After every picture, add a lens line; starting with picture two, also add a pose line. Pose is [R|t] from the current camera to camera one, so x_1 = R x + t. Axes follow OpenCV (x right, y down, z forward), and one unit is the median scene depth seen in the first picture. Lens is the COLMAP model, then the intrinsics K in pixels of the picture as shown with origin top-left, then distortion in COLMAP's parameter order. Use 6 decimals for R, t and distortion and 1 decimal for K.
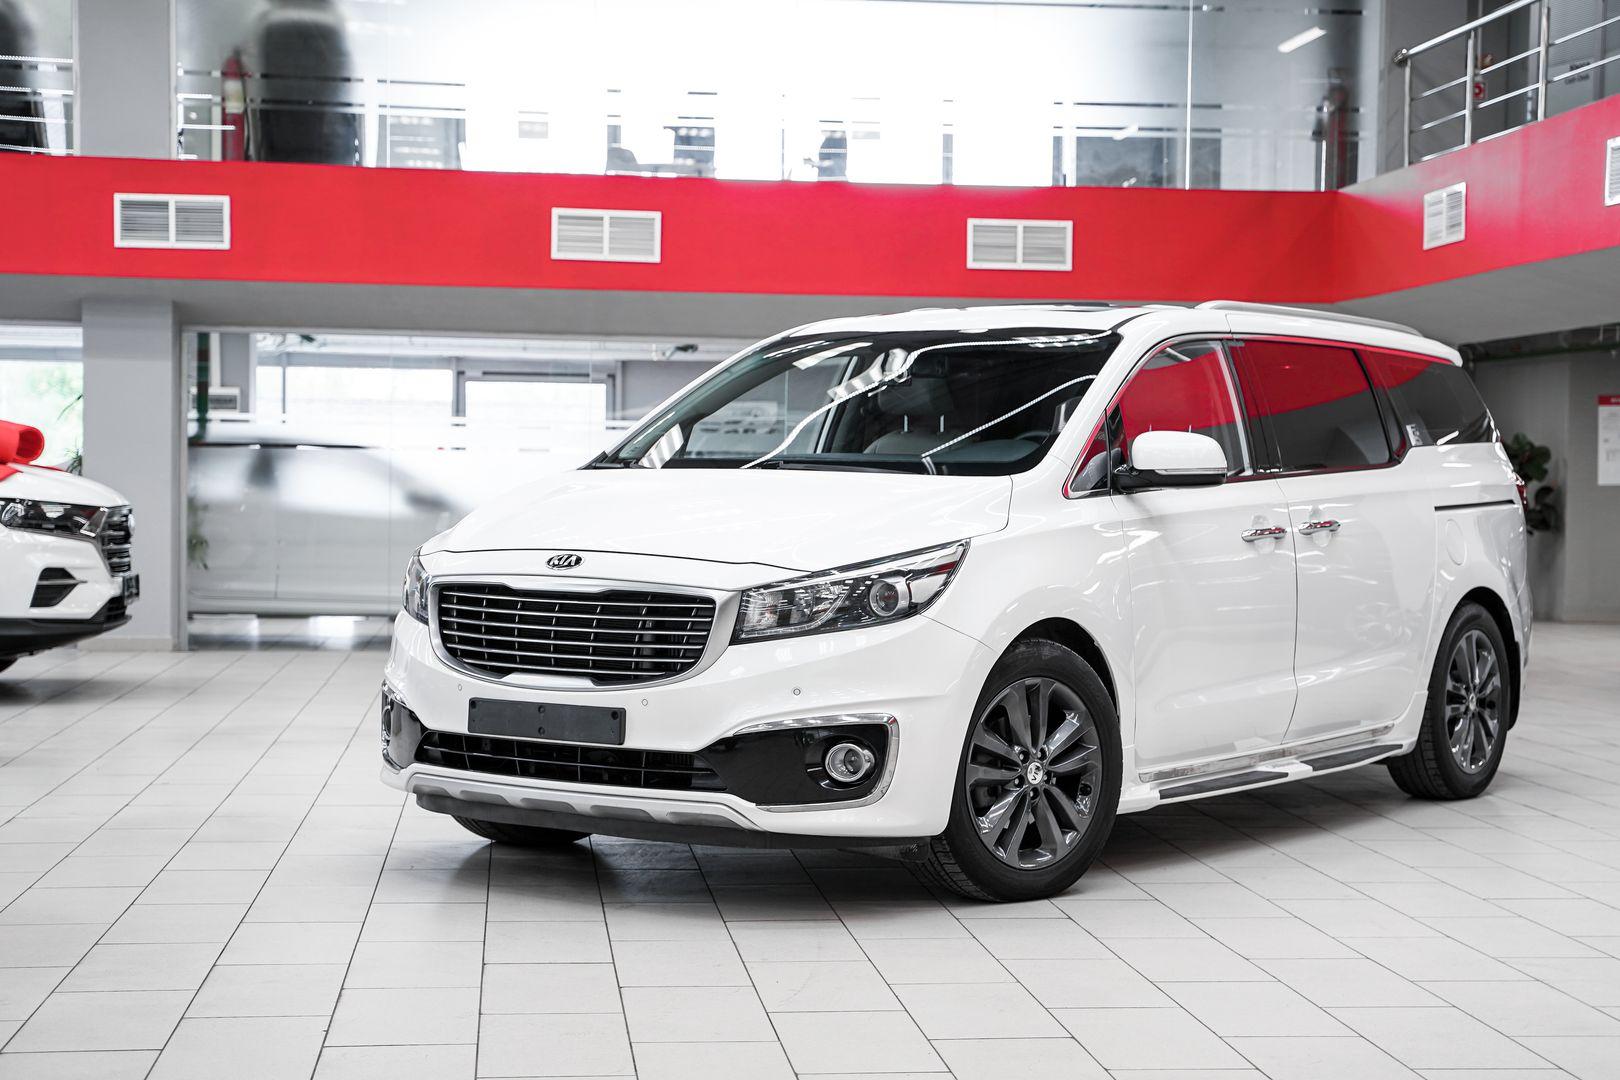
lens RADIAL K [[2641.1, 0, 822.1], [0, 2641.1, 538.4], [0, 0, 1]] dist [0.097194, 0.000000]
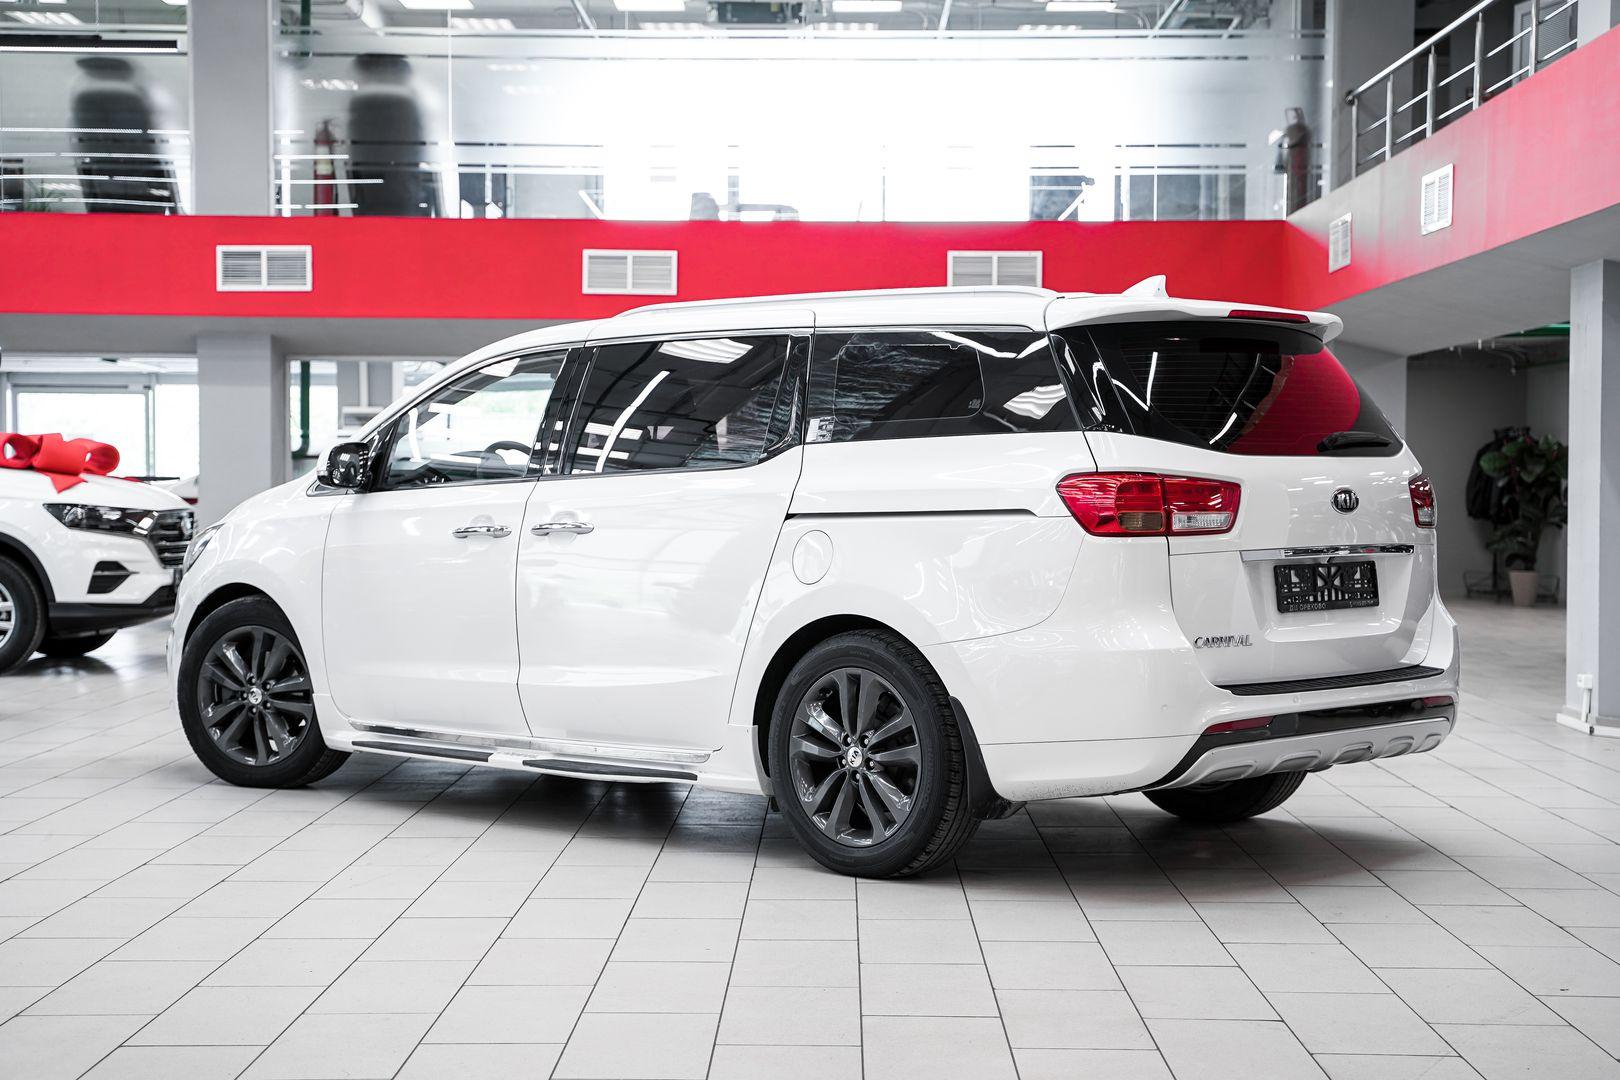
lens RADIAL K [[2450.6, 0, 807.6], [0, 2450.6, 549.3], [0, 0, 1]] dist [0.079342, 0.000000]
pose [[0.991533, -0.004530, -0.129776, 0.142455], [0.005147, 0.999977, 0.004420, 0.002029], [0.129753, -0.005051, 0.991533, -0.055252]]
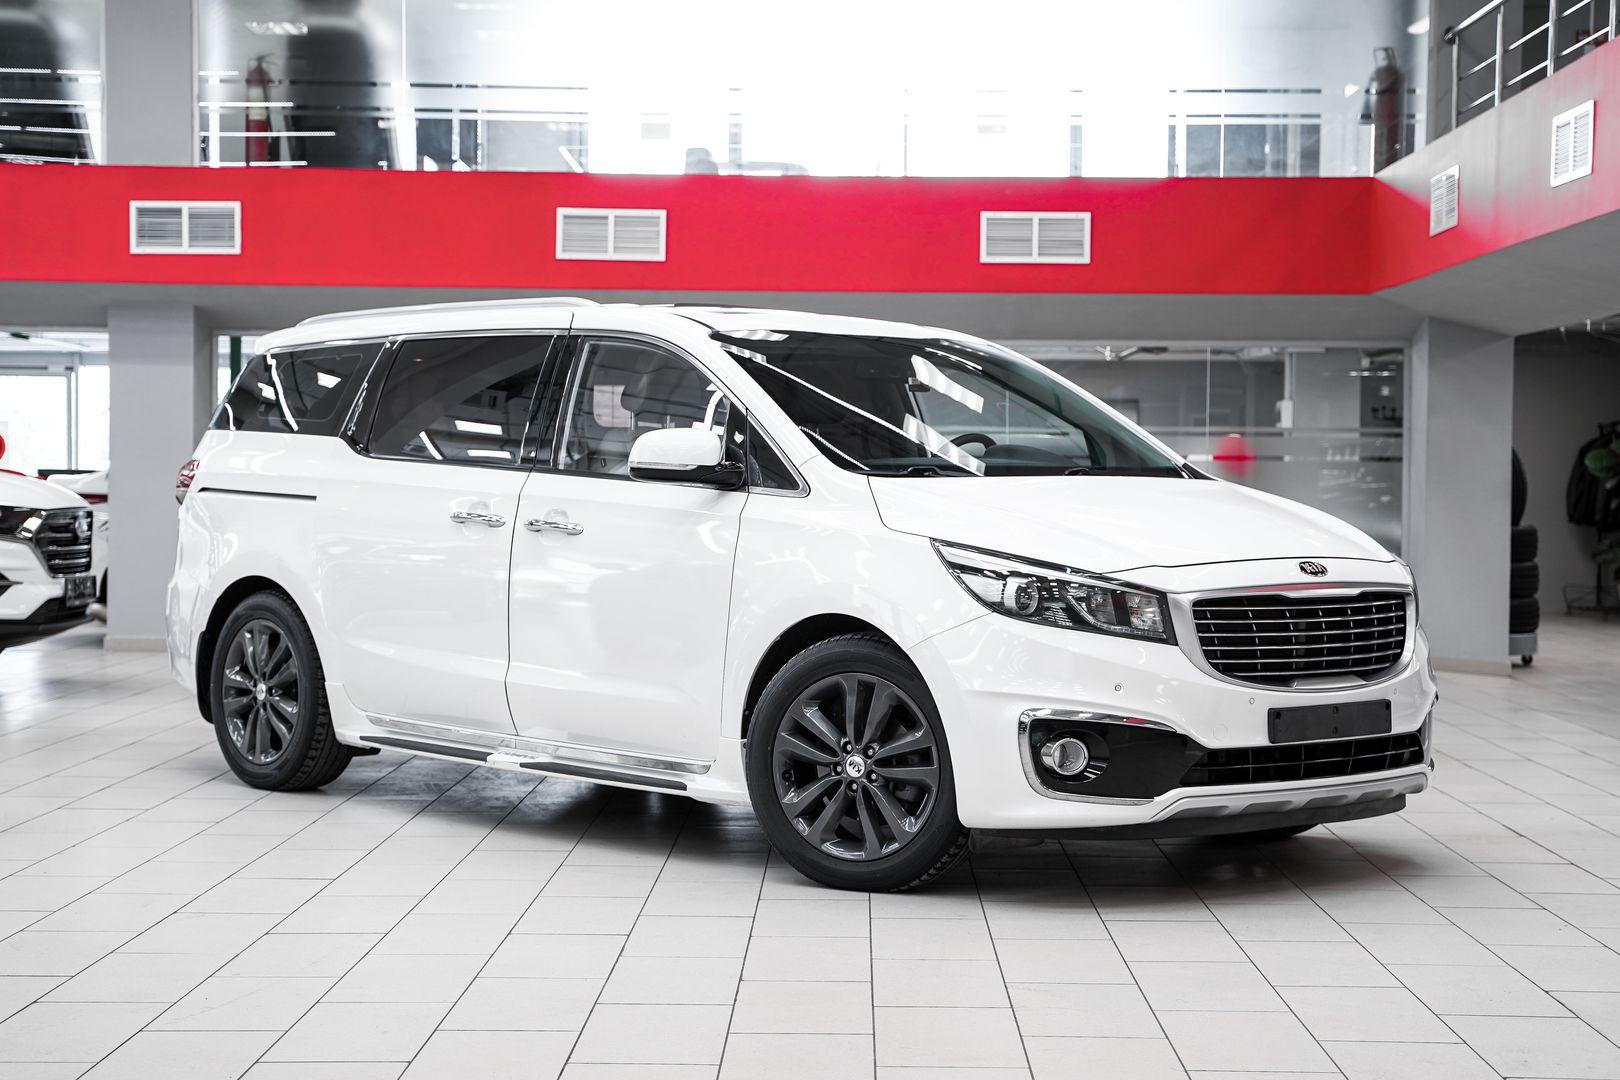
lens RADIAL K [[2647.8, 0, 813.2], [0, 2647.8, 532.0], [0, 0, 1]] dist [0.090013, 0.000000]
pose [[0.991356, -0.000684, -0.131201, 0.132148], [0.000415, 0.999998, -0.002074, -0.000952], [0.131202, 0.002001, 0.991354, 0.025716]]
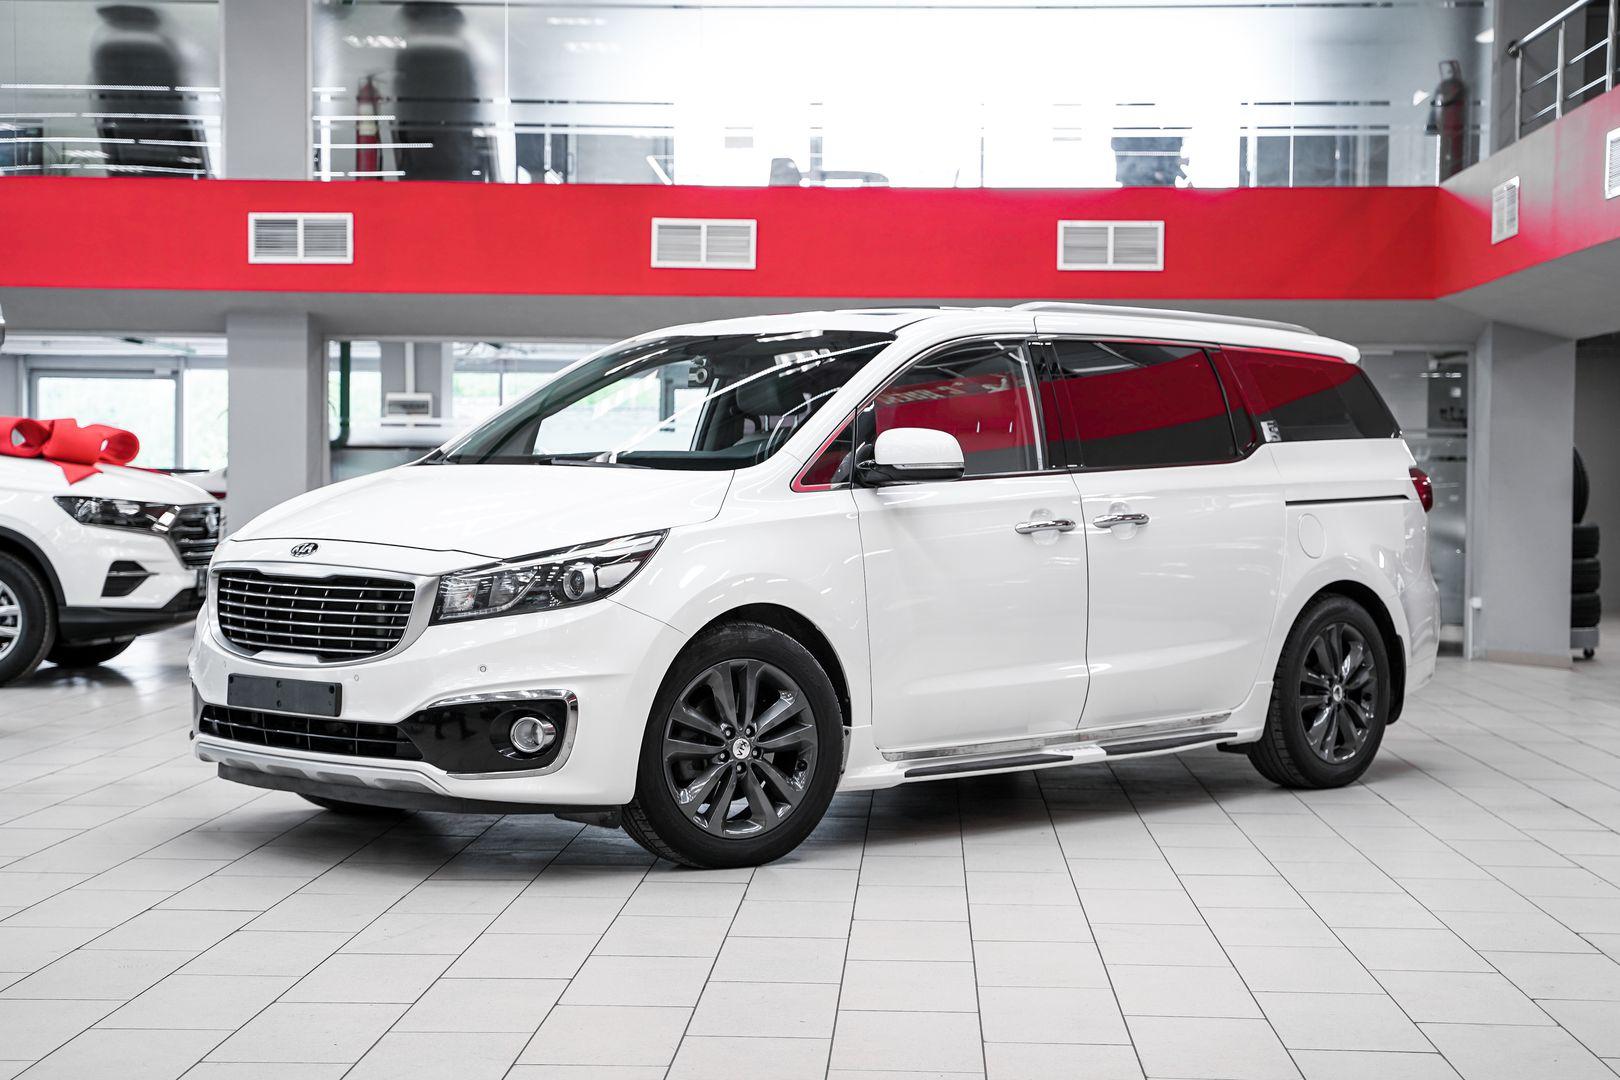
lens RADIAL K [[2652.7, 0, 802.0], [0, 2652.7, 534.7], [0, 0, 1]] dist [0.094988, 0.000000]
pose [[0.986814, 0.000743, -0.161855, 0.133663], [-0.001208, 0.999995, -0.002770, 0.002689], [0.161852, 0.002929, 0.986811, -0.024025]]
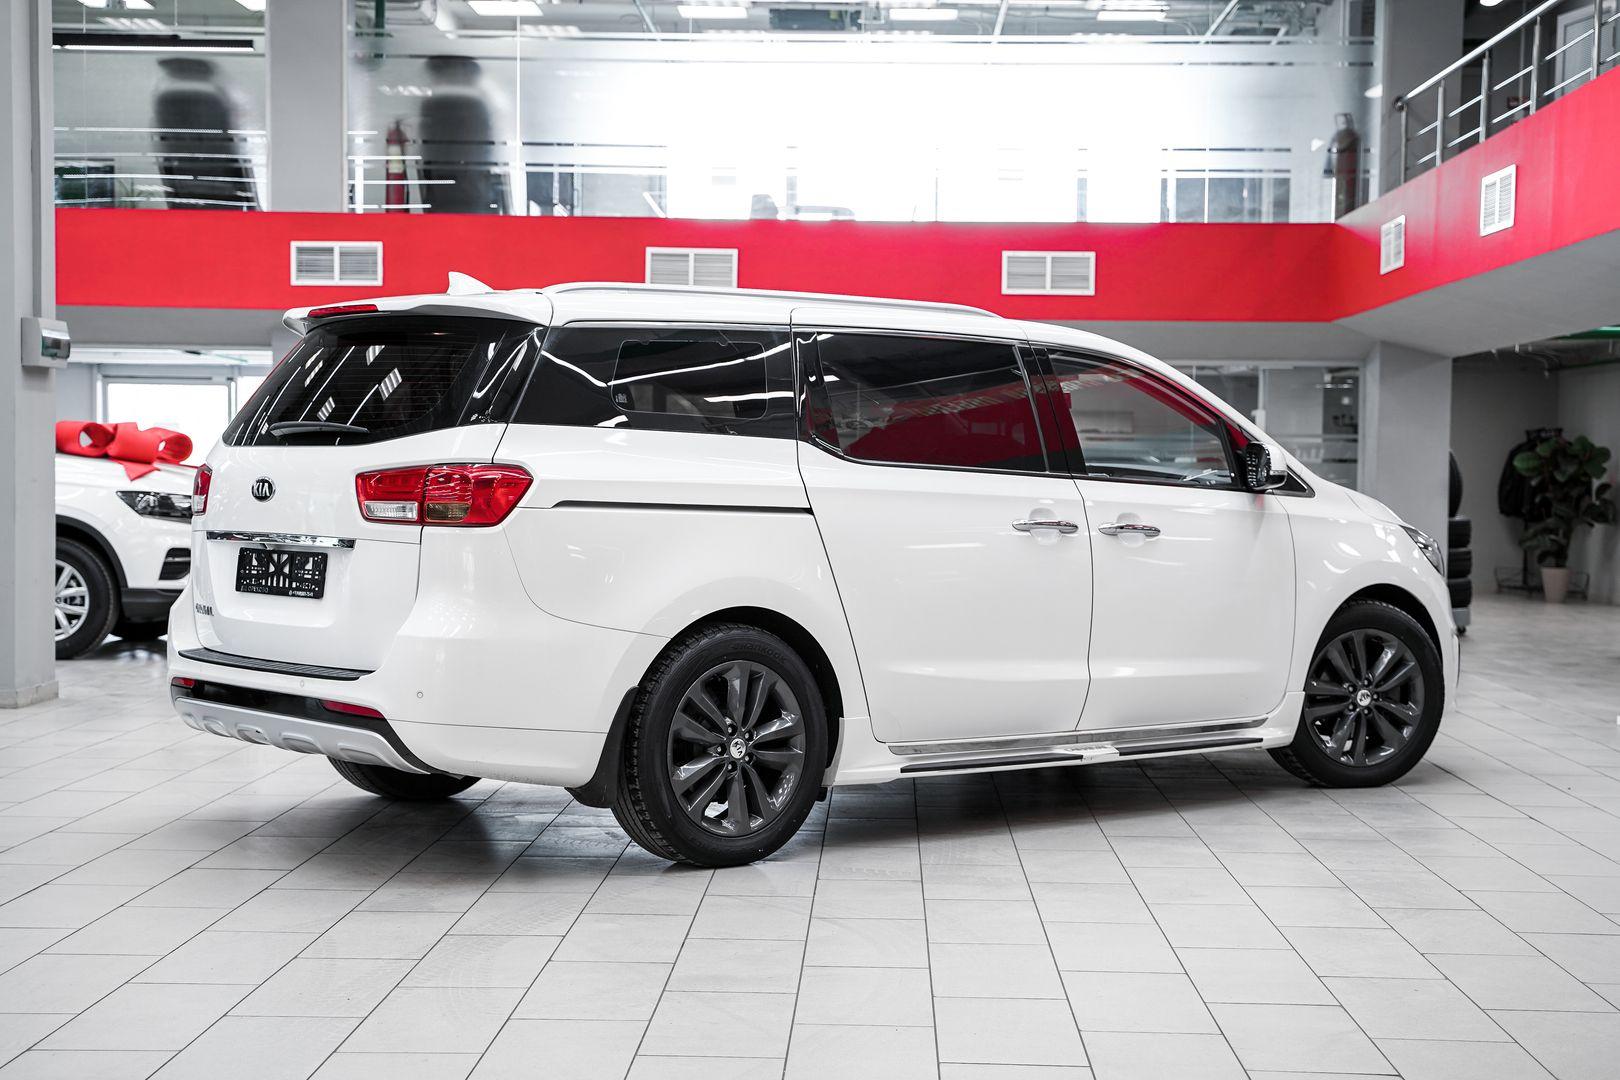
lens RADIAL K [[2297.0, 0, 808.3], [0, 2297.0, 547.6], [0, 0, 1]] dist [0.051493, 0.000000]
pose [[0.988759, 0.005608, -0.149415, 0.132368], [-0.004273, 0.999948, 0.009250, -0.000219], [0.149459, -0.008508, 0.988731, -0.009006]]
